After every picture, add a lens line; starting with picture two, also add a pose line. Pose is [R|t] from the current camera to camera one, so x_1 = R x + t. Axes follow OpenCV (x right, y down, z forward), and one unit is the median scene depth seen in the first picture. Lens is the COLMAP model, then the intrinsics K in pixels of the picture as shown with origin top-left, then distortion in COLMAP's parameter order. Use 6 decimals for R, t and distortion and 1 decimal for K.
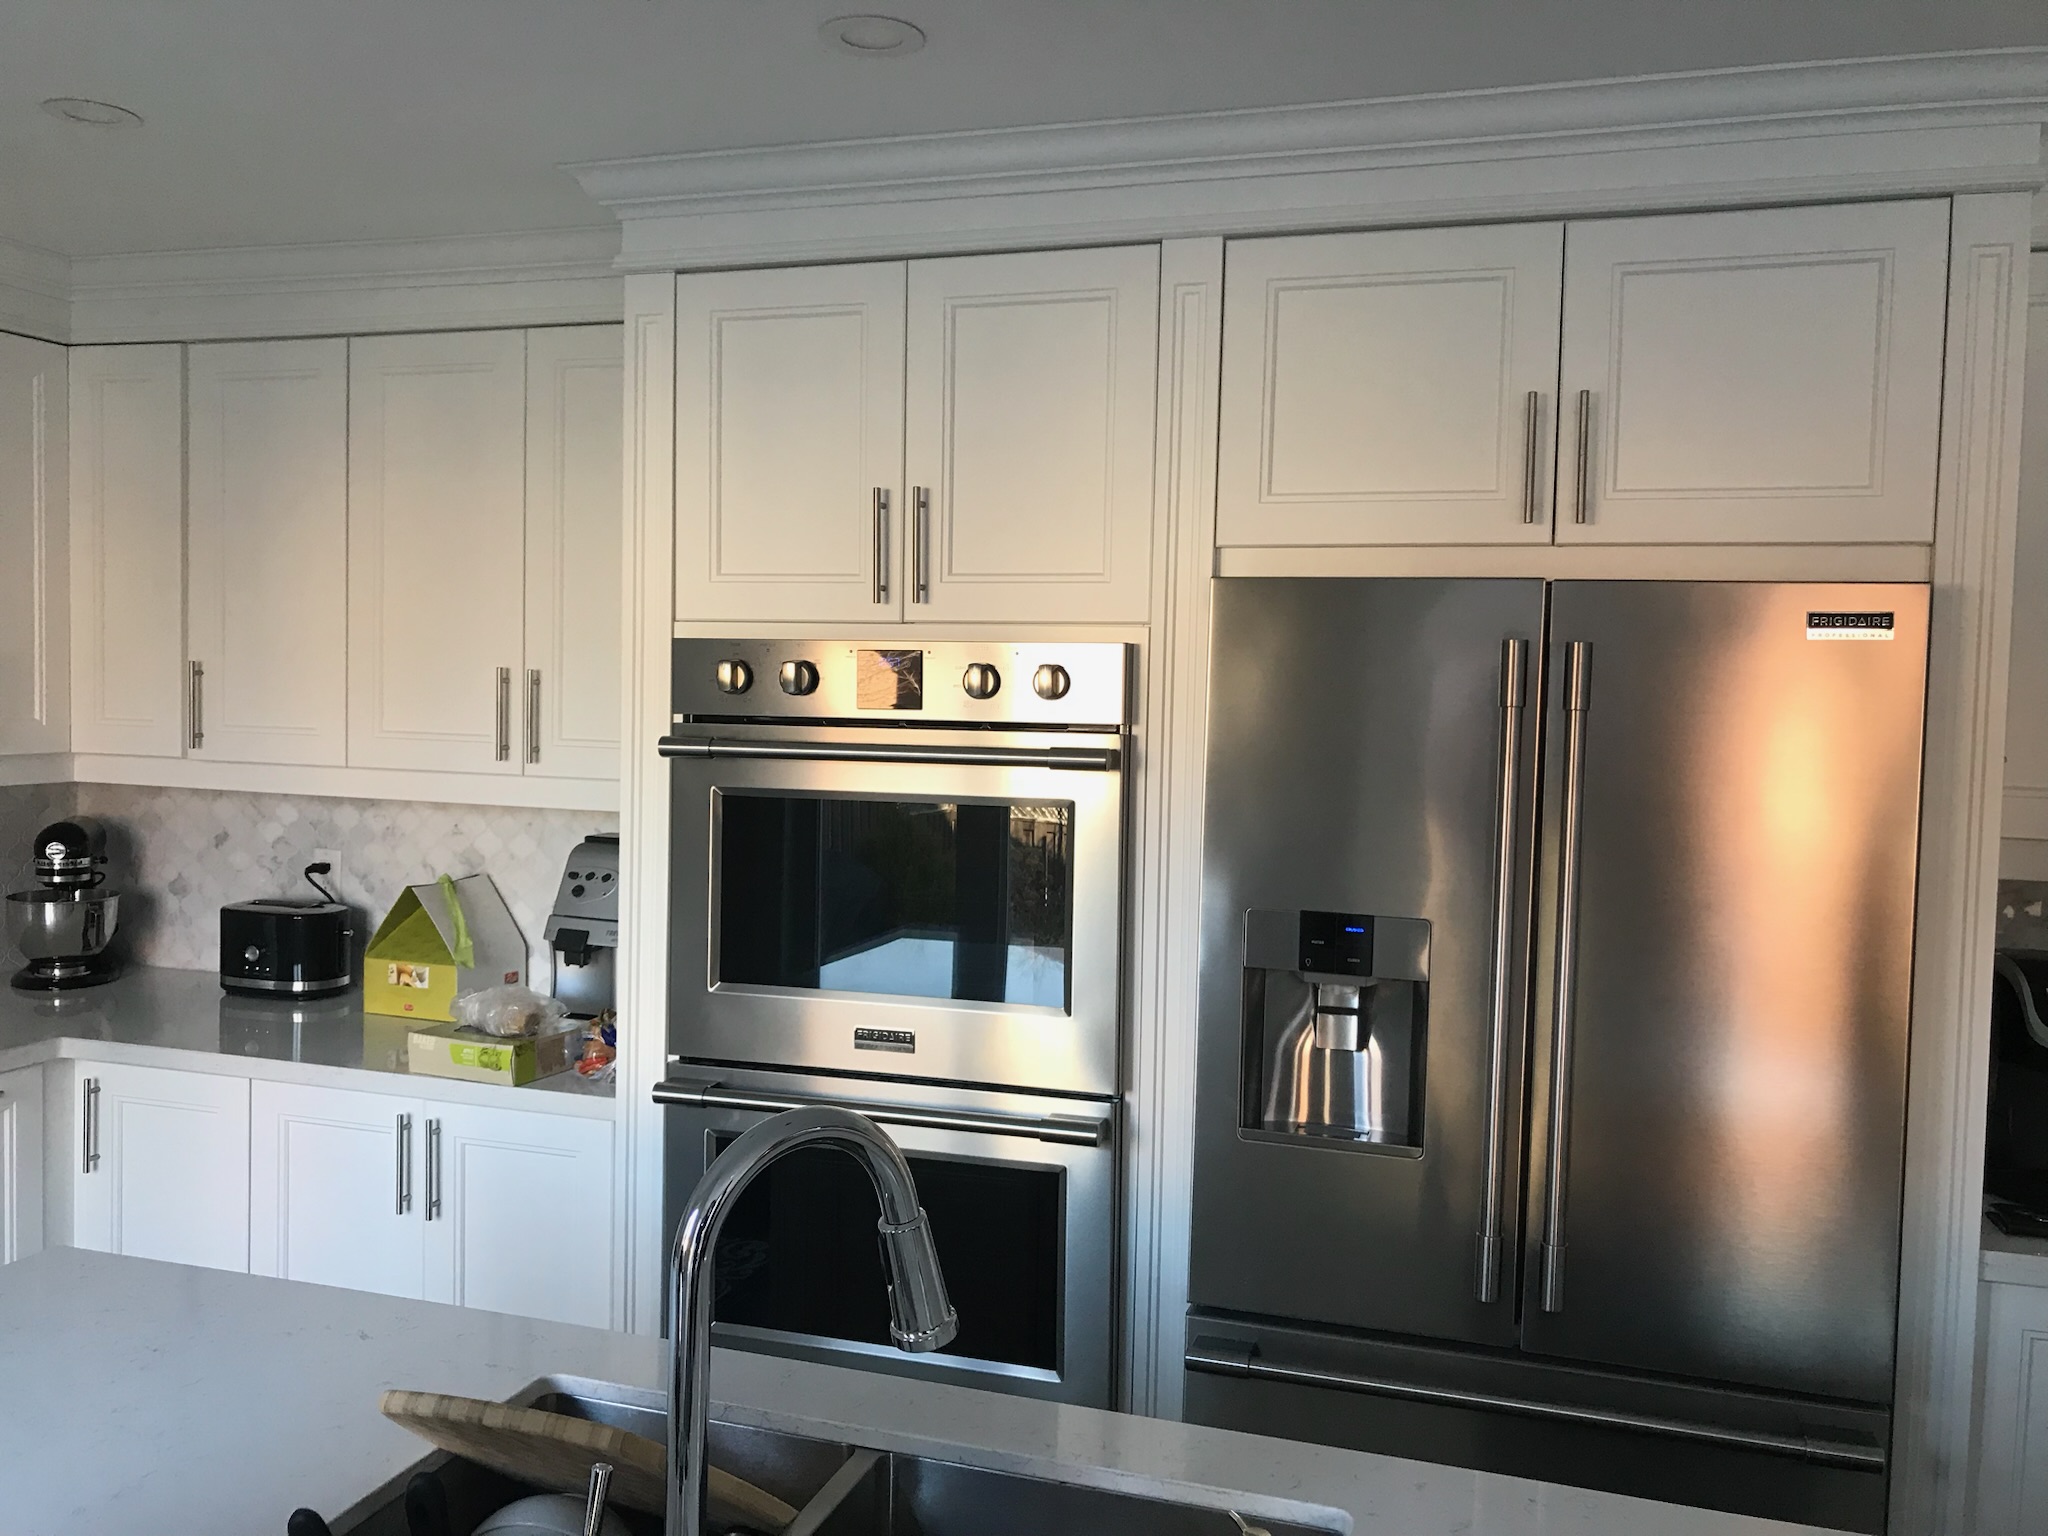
lens RADIAL K [[1718.7, 0, 1008.2], [0, 1718.7, 760.1], [0, 0, 1]] dist [0.030504, 0.007519]
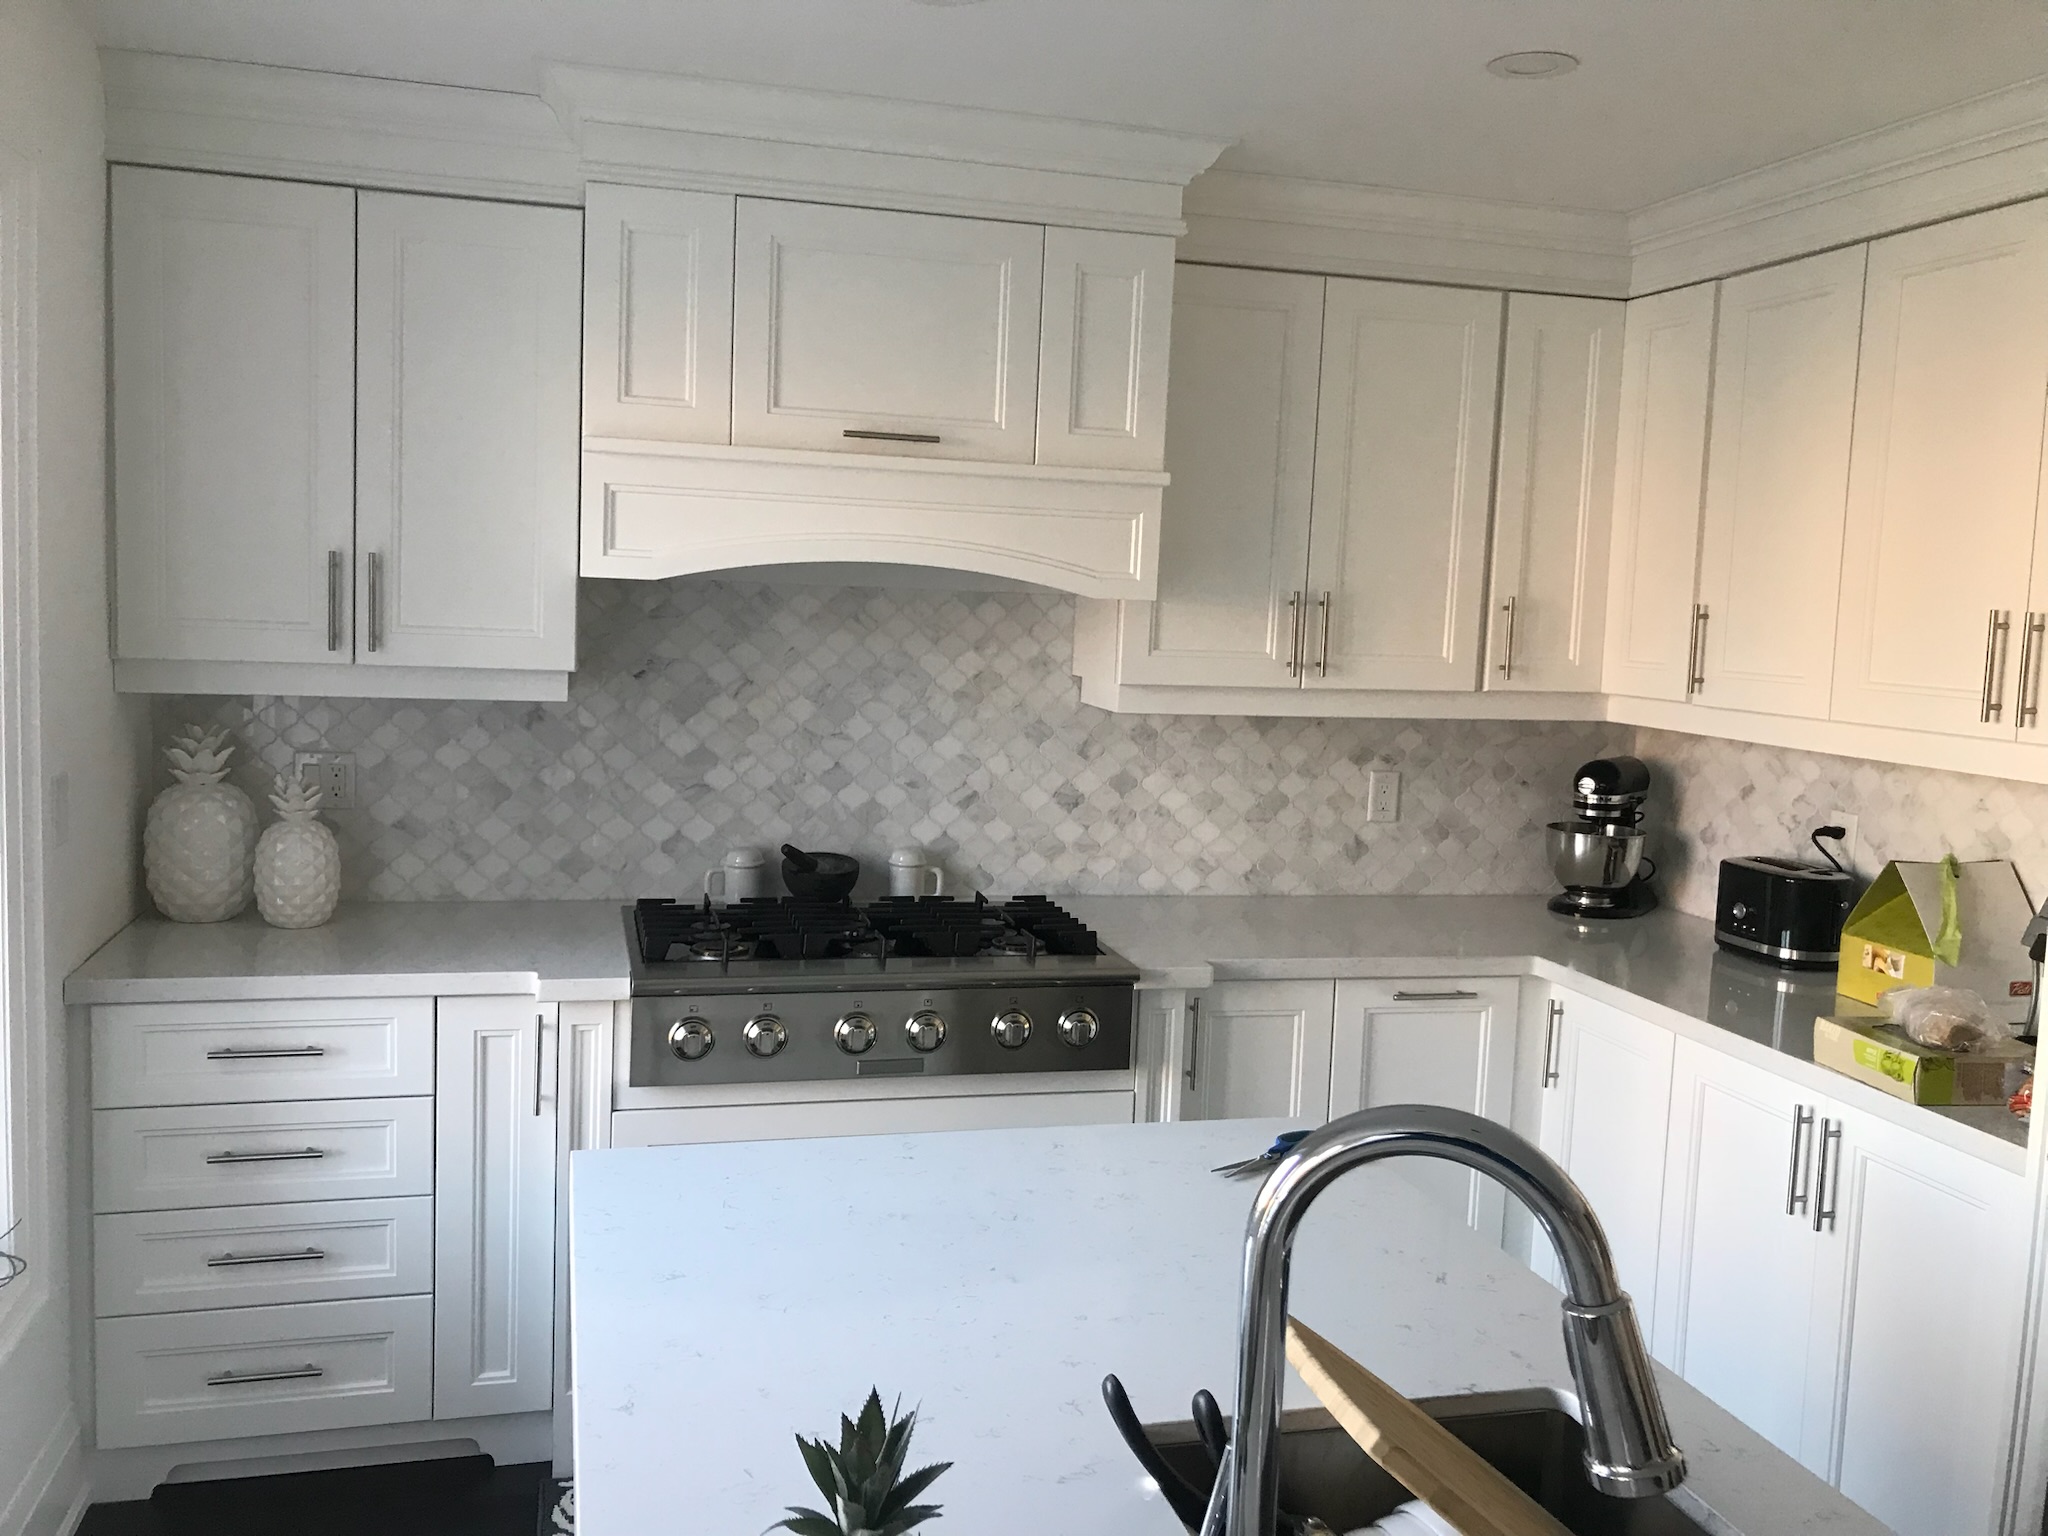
lens RADIAL K [[1718.7, 0, 1008.2], [0, 1718.7, 760.1], [0, 0, 1]] dist [0.030504, 0.007519]
pose [[0.545952, 0.079414, -0.834044, 0.134375], [-0.065311, 0.996502, 0.052131, 0.005021], [0.835267, 0.026011, 0.549229, 0.129091]]
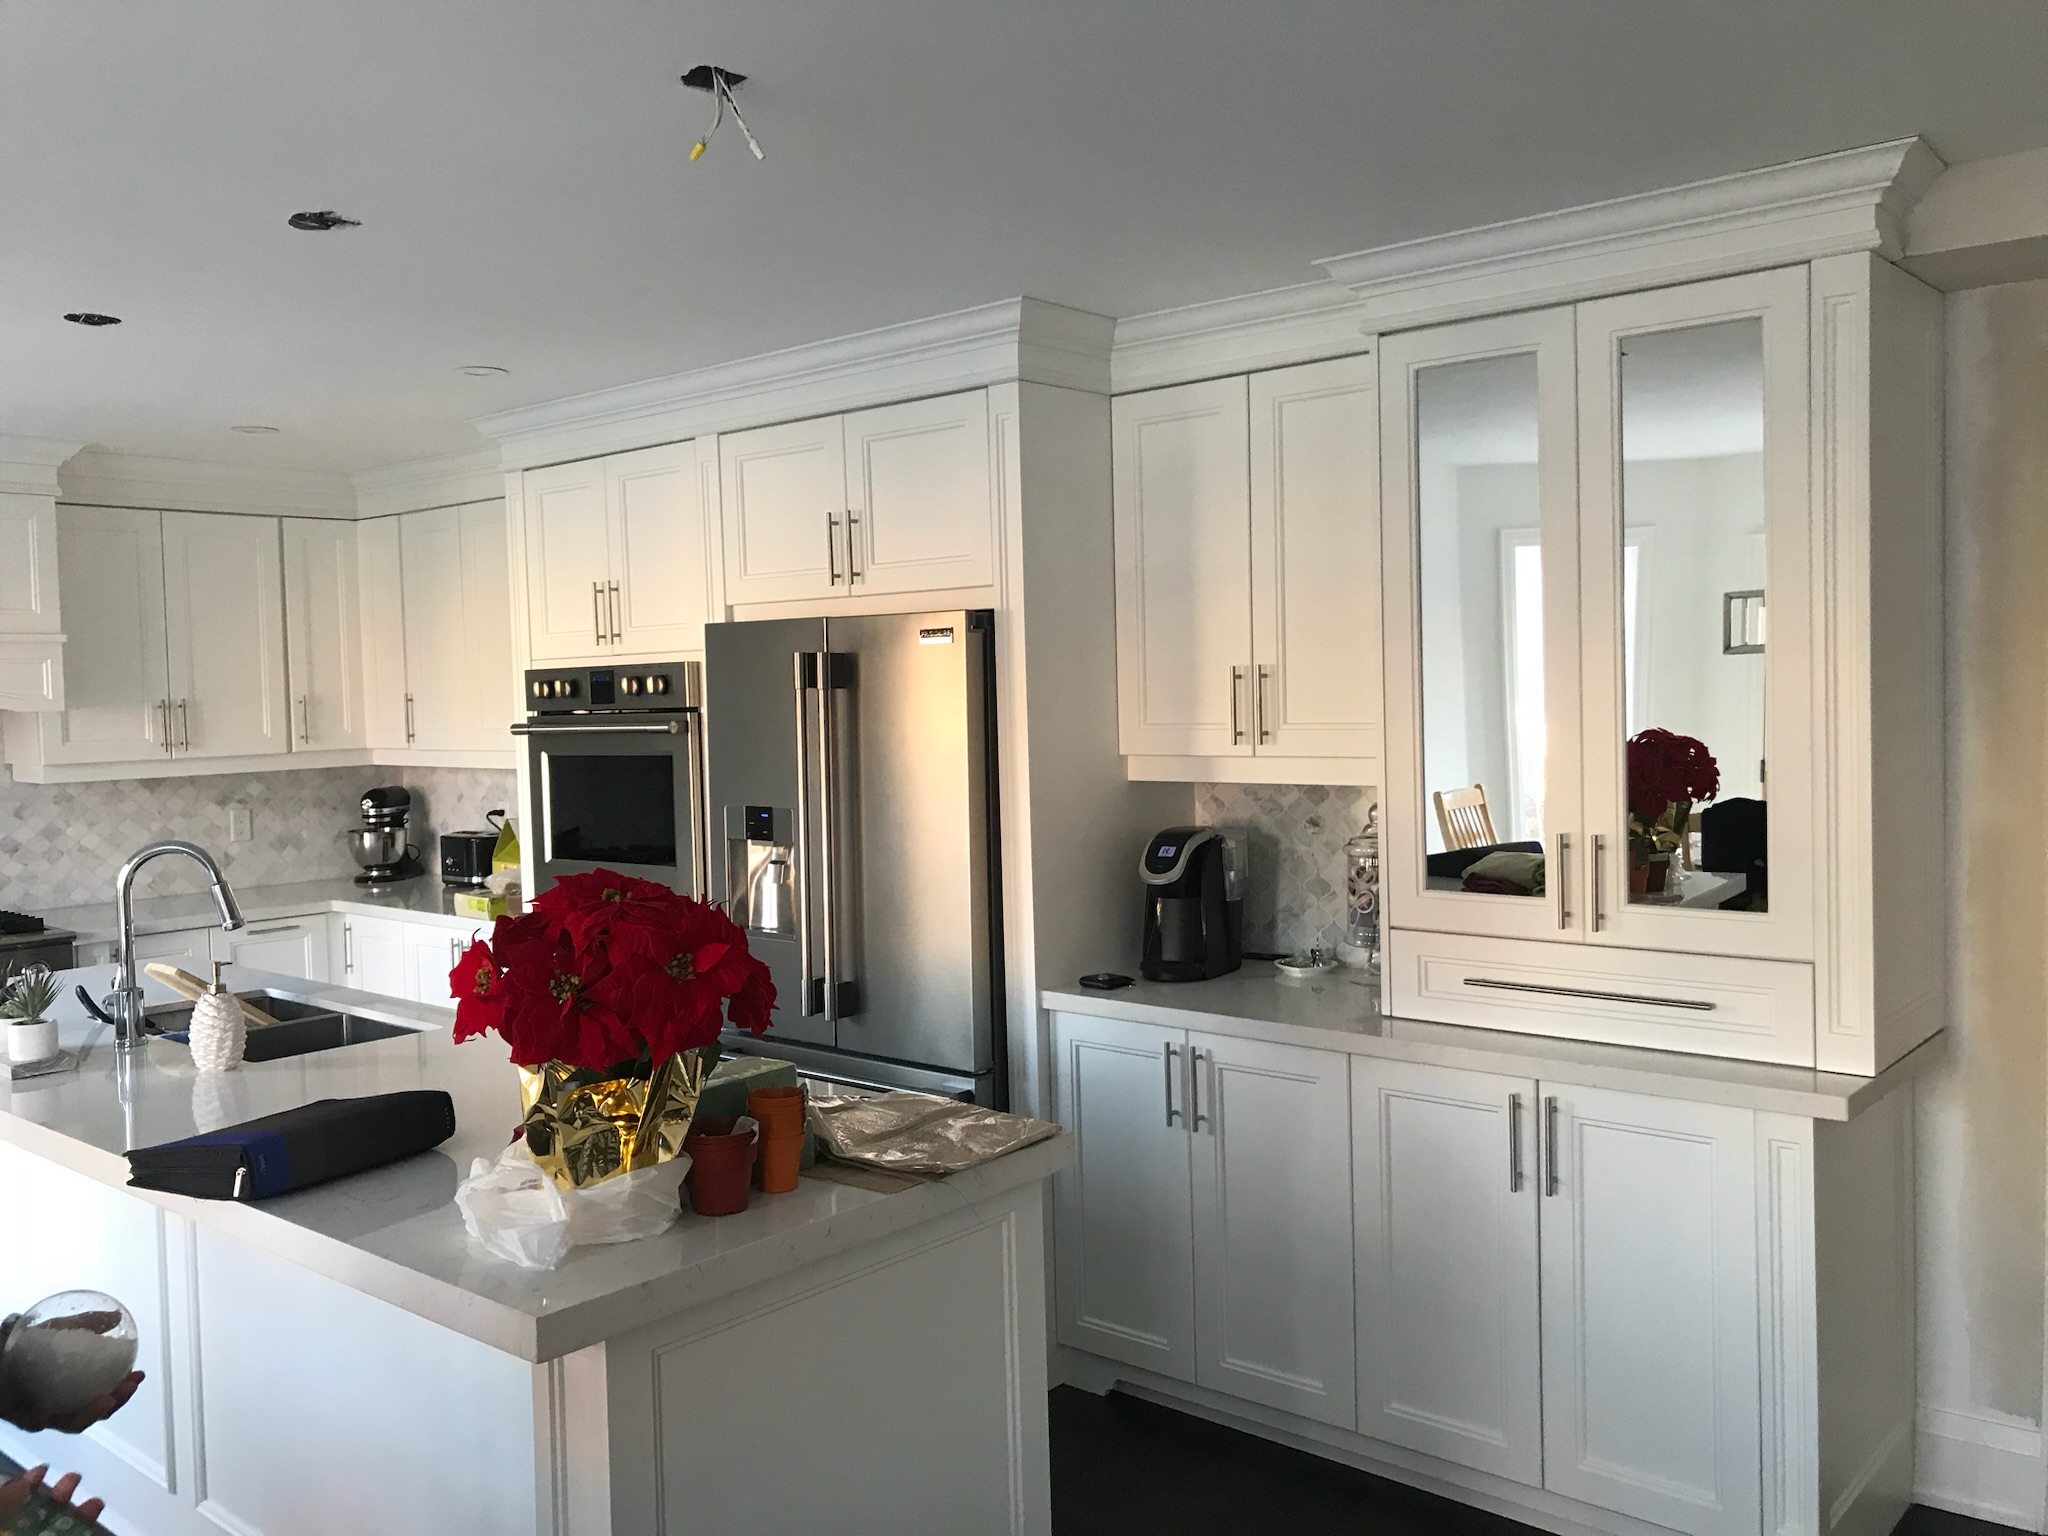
lens RADIAL K [[1704.2, 0, 1024.0], [0, 1704.2, 768.0], [0, 0, 1]] dist [0.002014, 0.004318]
pose [[0.922442, -0.026199, -0.385247, 0.751556], [0.025645, 0.999649, -0.006579, 0.044447], [0.385284, -0.003811, 0.922790, -0.355549]]
